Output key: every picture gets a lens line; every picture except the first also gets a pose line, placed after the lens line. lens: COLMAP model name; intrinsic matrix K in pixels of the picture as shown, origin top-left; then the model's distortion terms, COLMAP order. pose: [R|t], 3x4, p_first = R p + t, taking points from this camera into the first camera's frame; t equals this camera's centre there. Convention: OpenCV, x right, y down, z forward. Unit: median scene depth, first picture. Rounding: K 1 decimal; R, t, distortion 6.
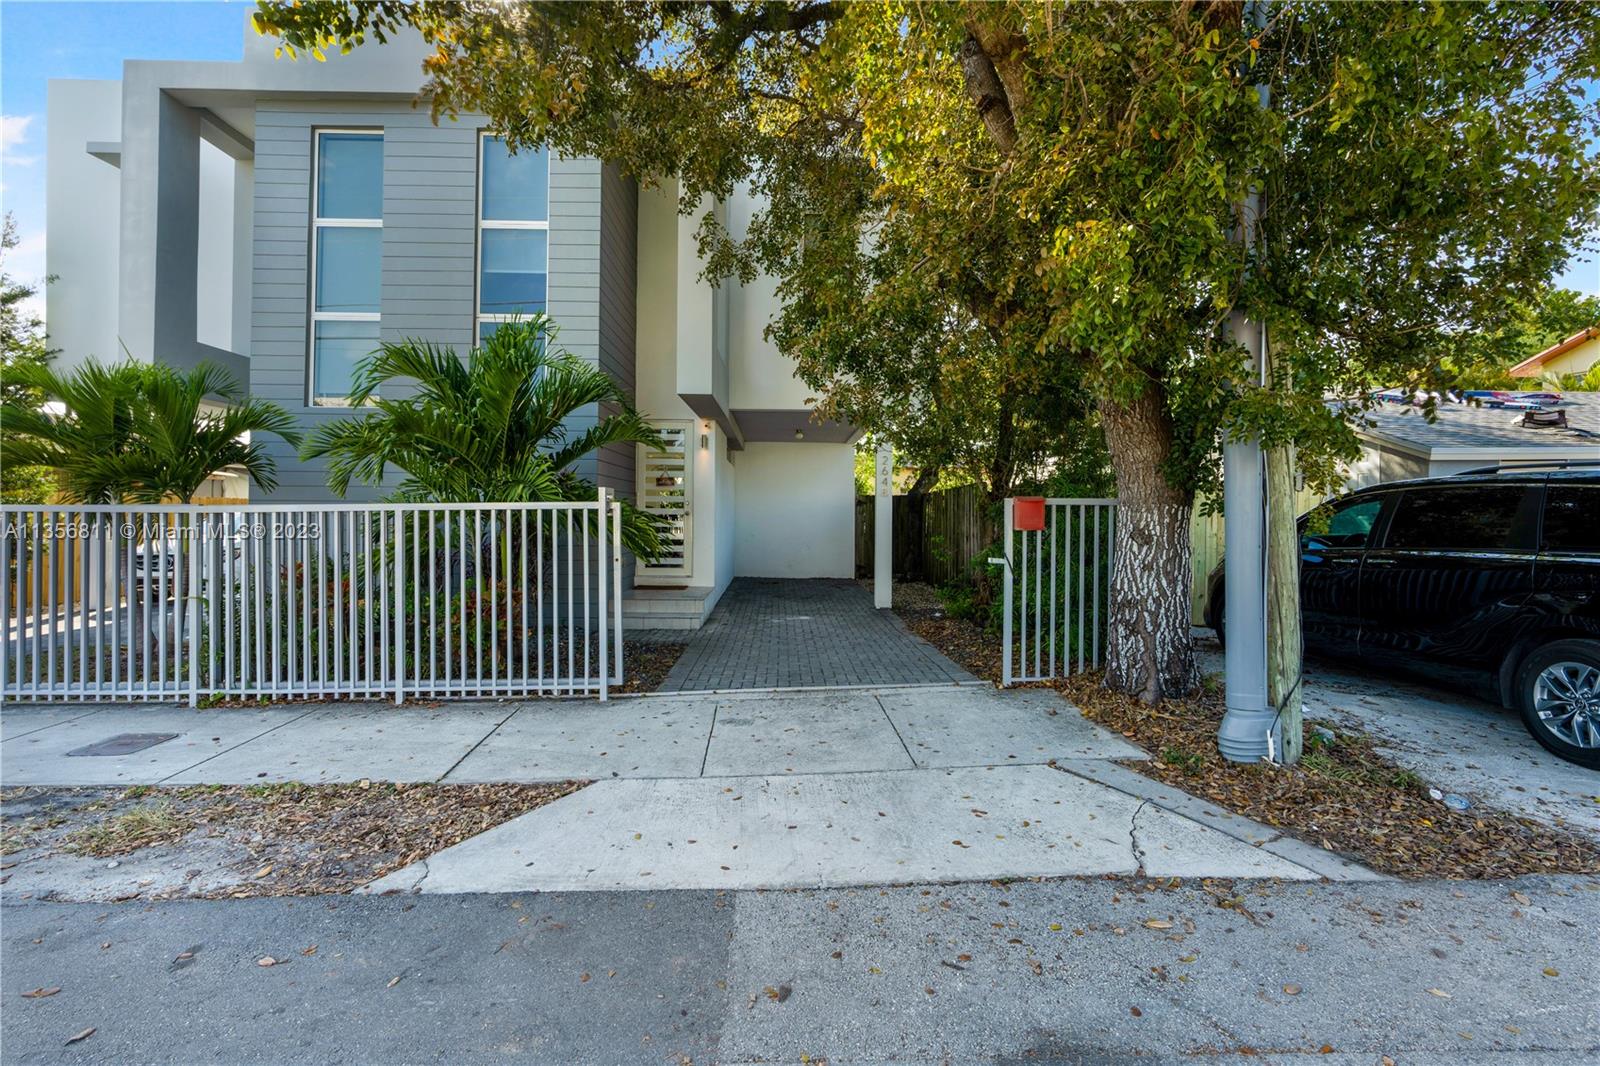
lens RADIAL K [[728.3, 0, 809.3], [0, 728.3, 519.8], [0, 0, 1]] dist [-0.014875, 0.008816]
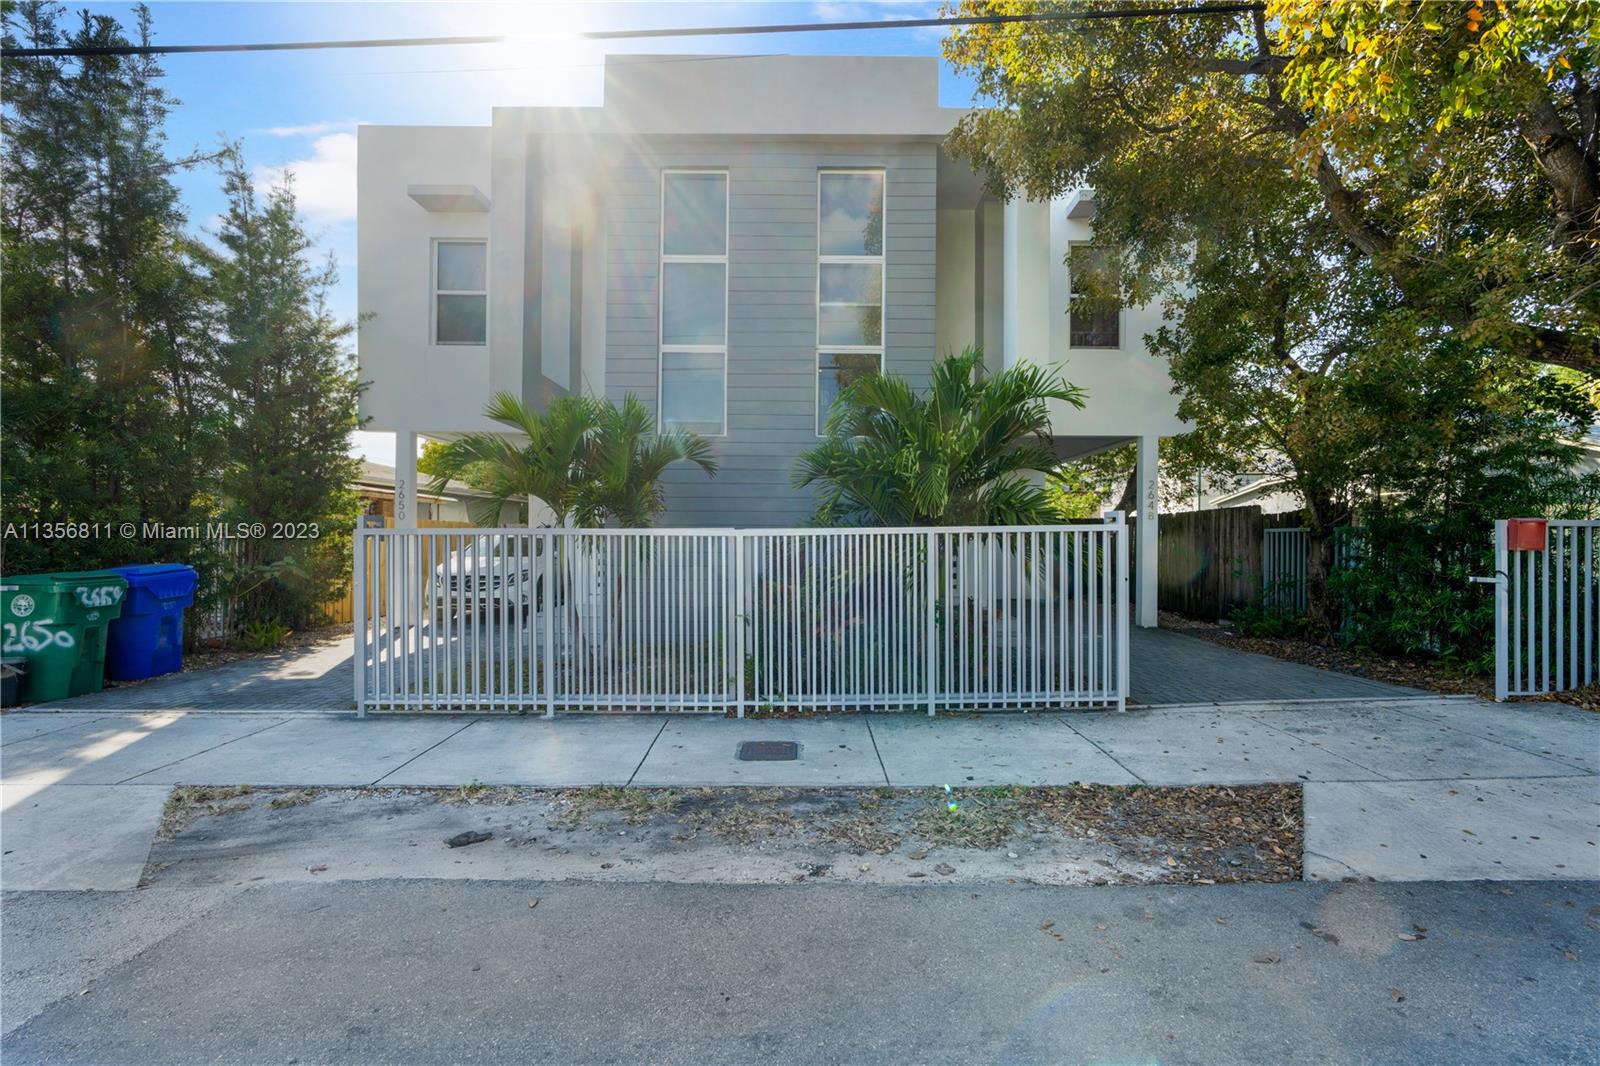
lens RADIAL K [[728.3, 0, 783.0], [0, 728.3, 533.8], [0, 0, 1]] dist [-0.014875, 0.008816]
pose [[0.999503, -0.004369, -0.031226, -0.750867], [0.004182, 0.999973, -0.006053, -0.005993], [0.031252, 0.005919, 0.999494, -0.072672]]
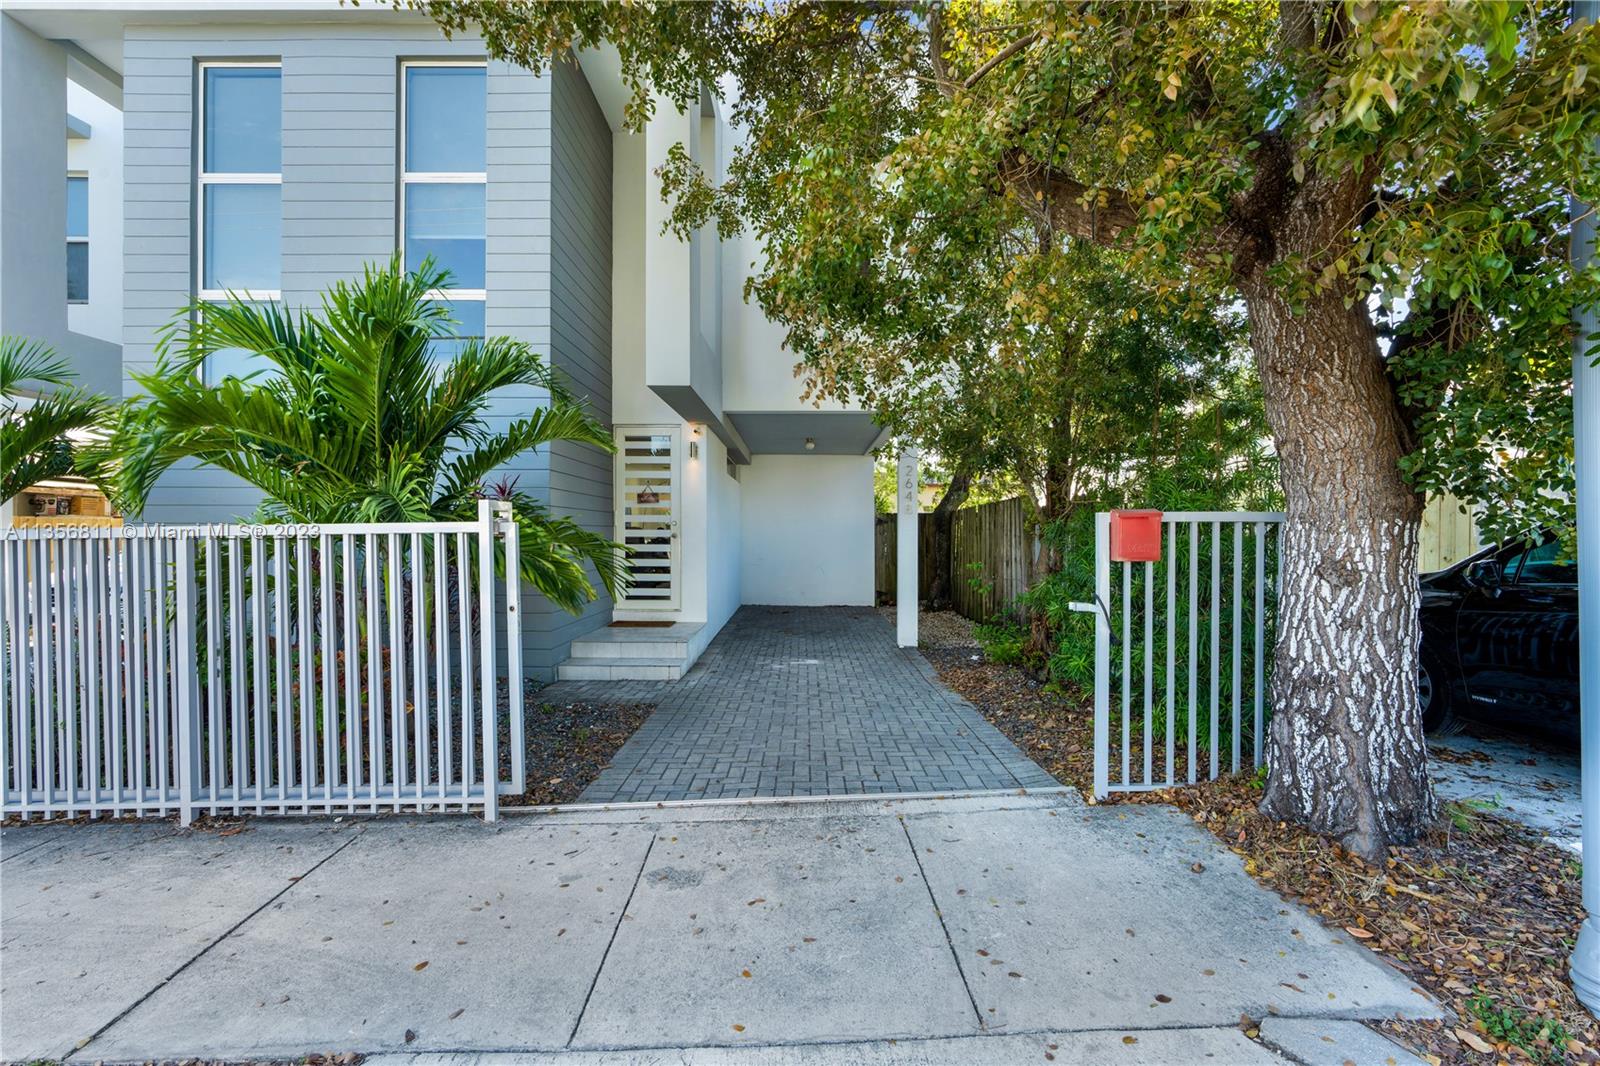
lens RADIAL K [[728.3, 0, 812.2], [0, 728.3, 527.6], [0, 0, 1]] dist [-0.014875, 0.008816]
pose [[0.999652, -0.006172, -0.025653, 0.030112], [0.005758, 0.999853, -0.016159, -0.006823], [0.025749, 0.016006, 0.999540, 0.345154]]
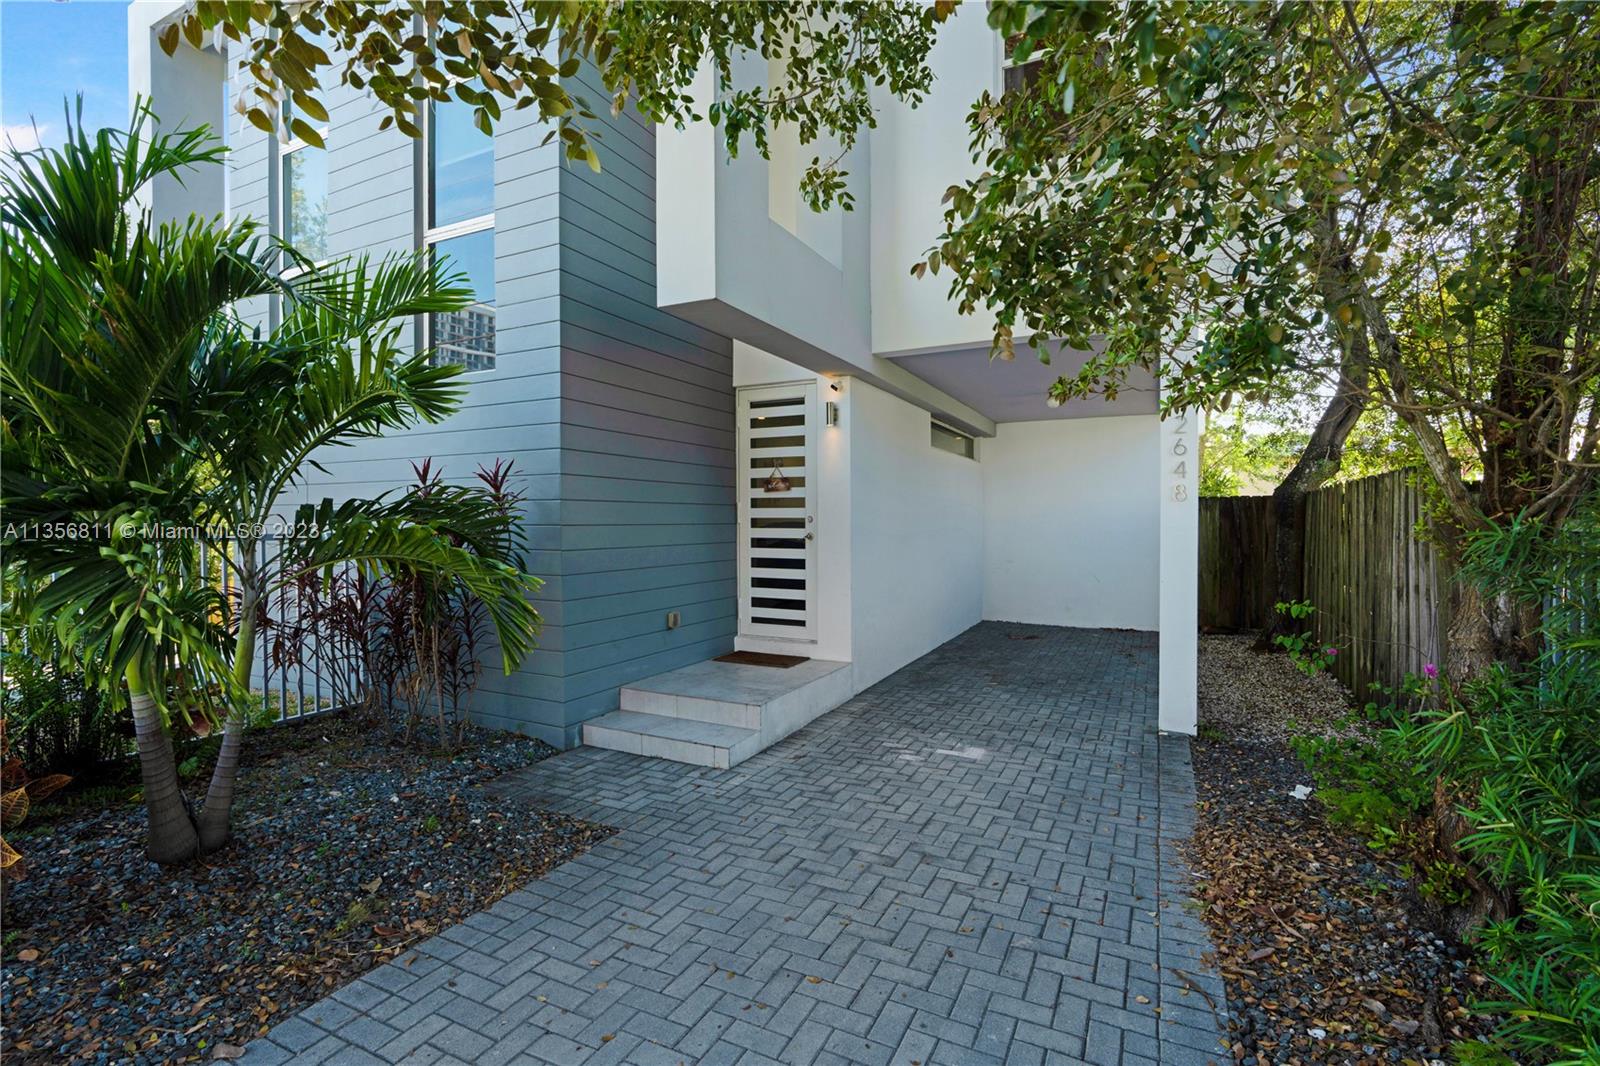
lens RADIAL K [[728.3, 0, 808.9], [0, 728.3, 529.9], [0, 0, 1]] dist [-0.014875, 0.008816]
pose [[0.882336, -0.002291, -0.470615, 0.244108], [0.003658, 0.999991, 0.001991, -0.032742], [0.470607, -0.003478, 0.882336, 1.008744]]
